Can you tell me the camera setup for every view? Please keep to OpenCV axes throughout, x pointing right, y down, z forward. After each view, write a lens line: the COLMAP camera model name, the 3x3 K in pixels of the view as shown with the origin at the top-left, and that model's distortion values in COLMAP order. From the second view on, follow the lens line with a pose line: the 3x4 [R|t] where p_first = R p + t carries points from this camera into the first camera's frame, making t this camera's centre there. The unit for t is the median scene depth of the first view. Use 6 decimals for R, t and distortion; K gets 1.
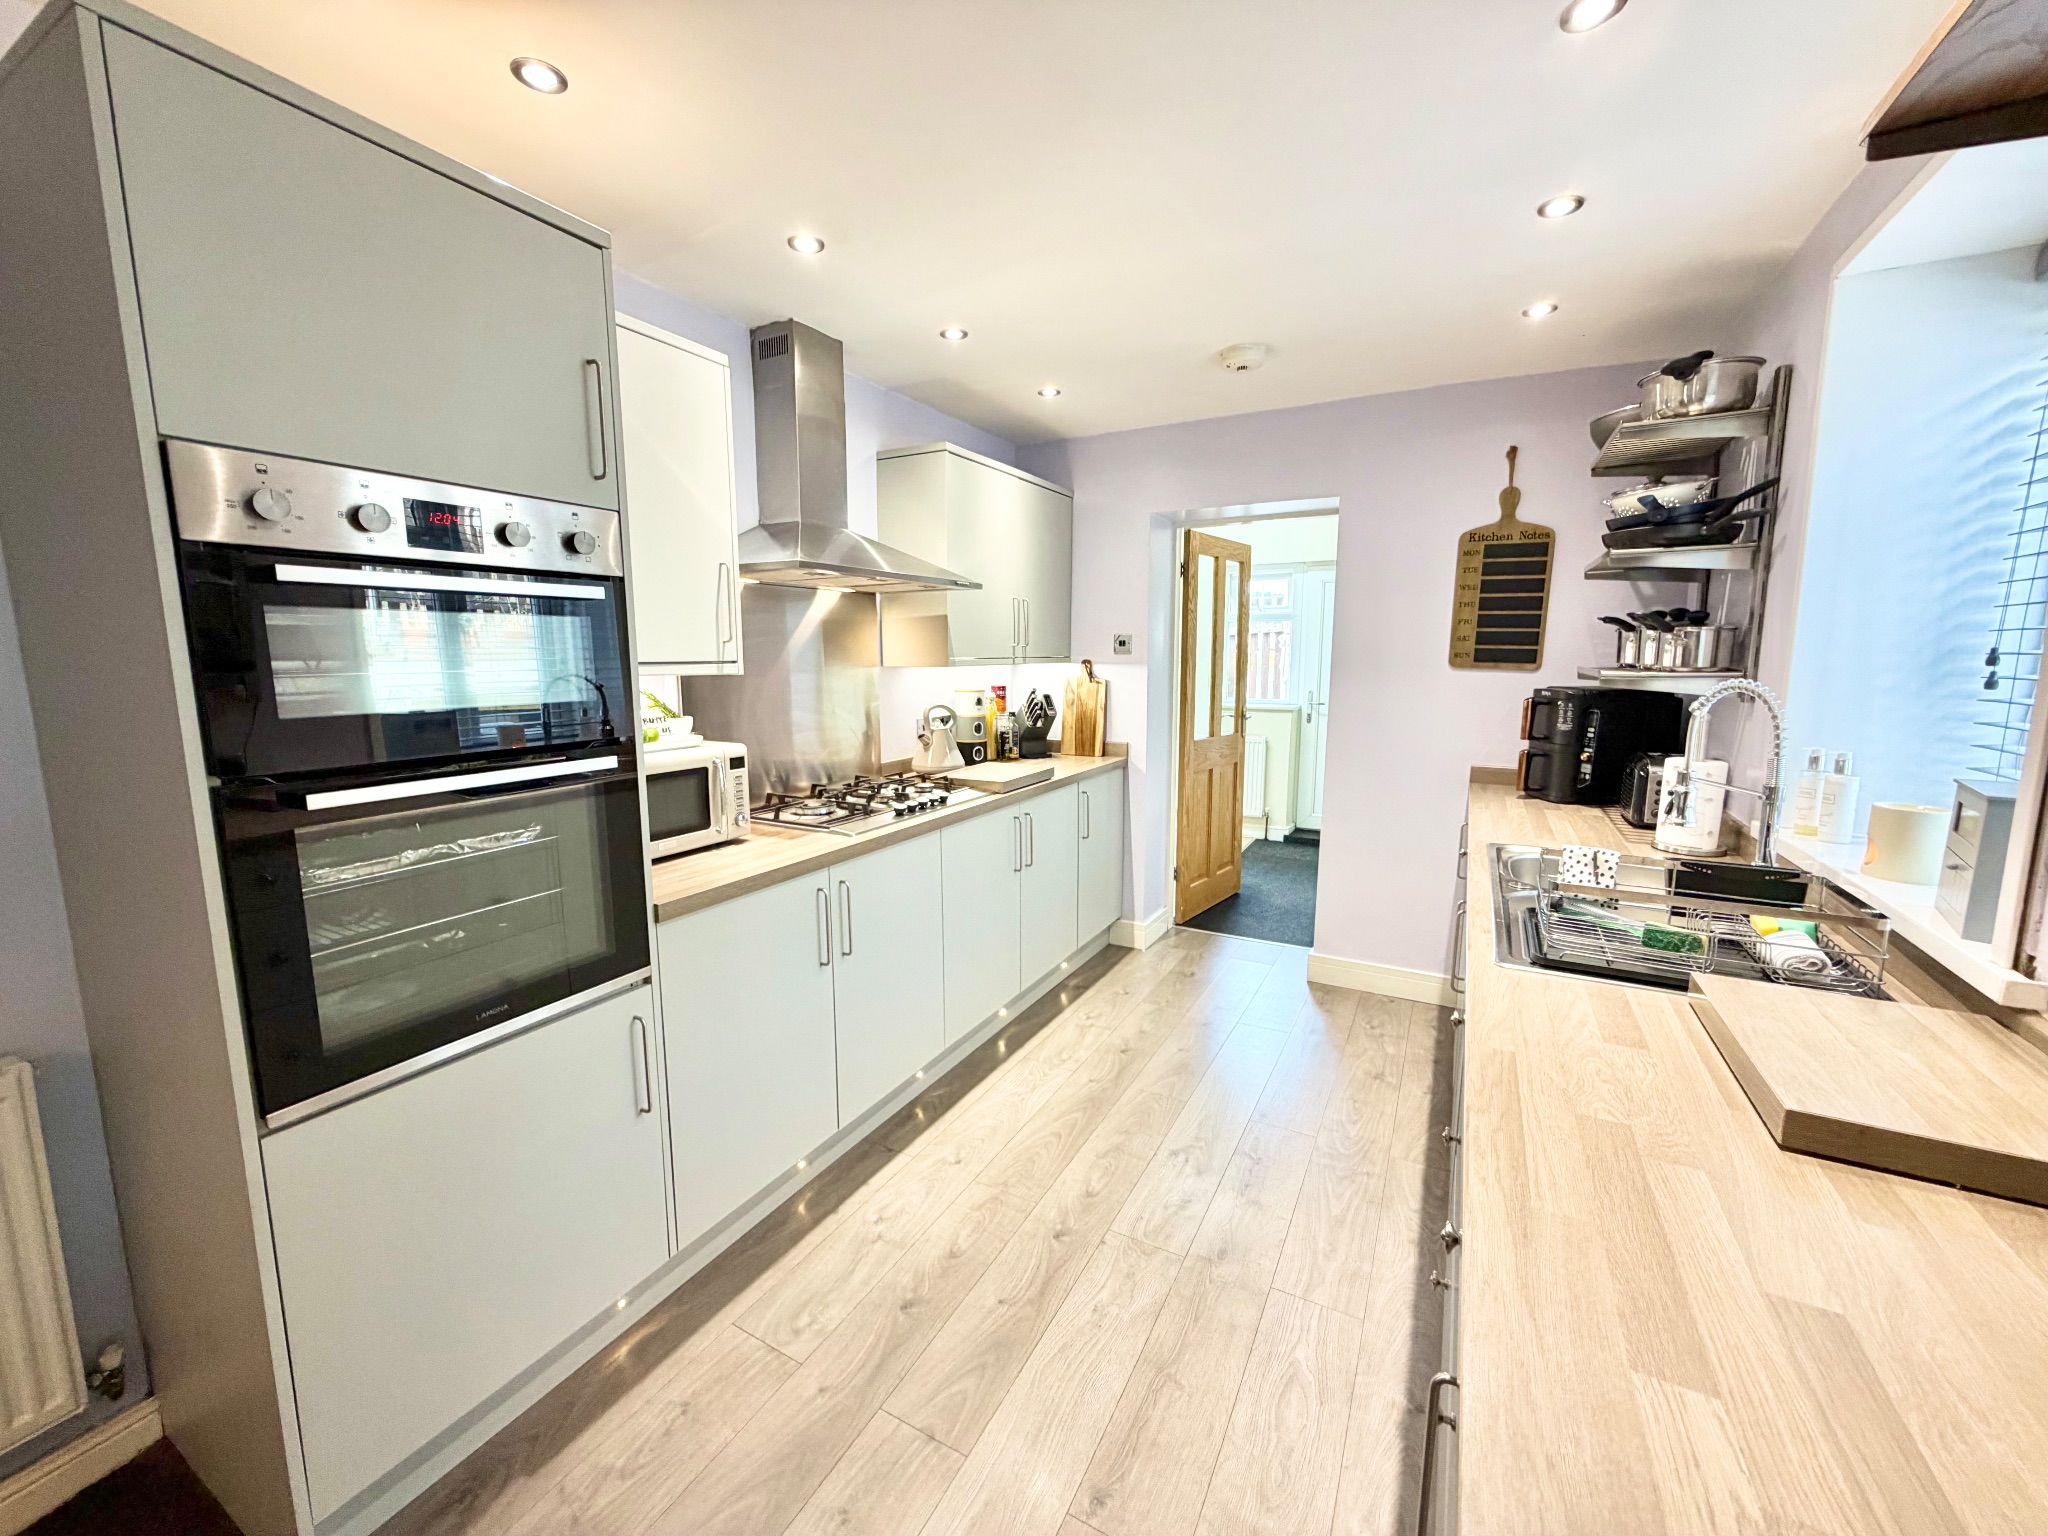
lens RADIAL K [[818.6, 0, 1017.7], [0, 818.6, 769.1], [0, 0, 1]] dist [0.000397, 0.000516]
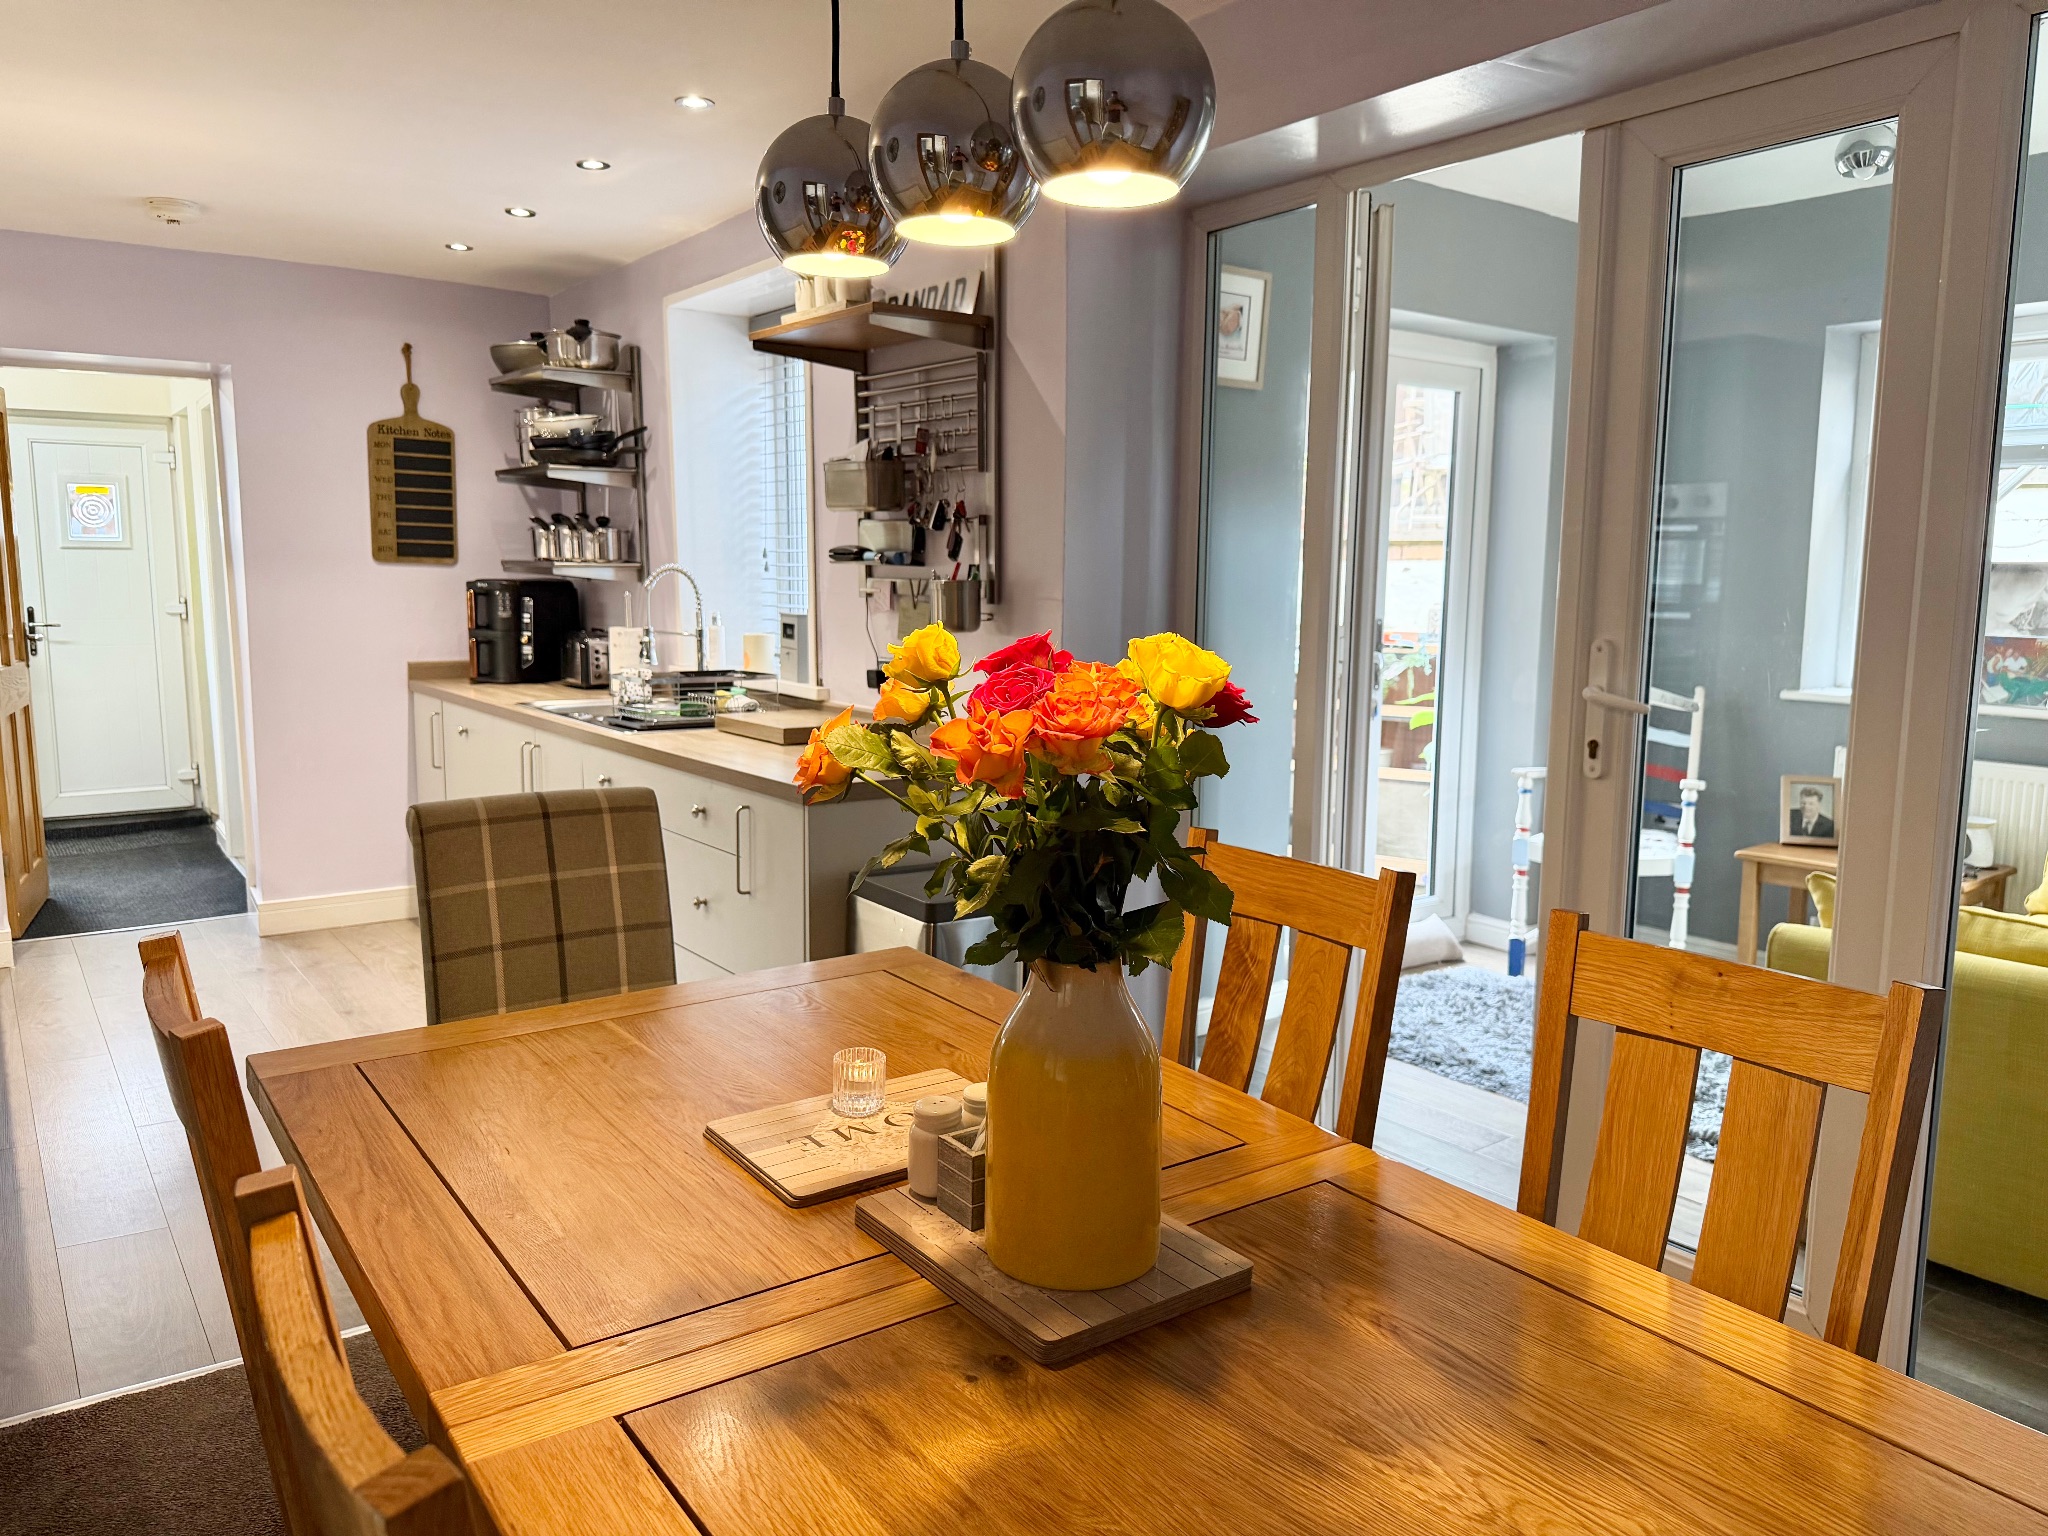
lens RADIAL K [[1449.1, 0, 1016.9], [0, 1449.1, 763.9], [0, 0, 1]] dist [0.076892, -0.104030]
pose [[0.428896, -0.118750, 0.895515, -0.811020], [0.120675, 0.989969, 0.073479, 0.084994], [-0.895258, 0.076551, 0.438923, -0.465158]]
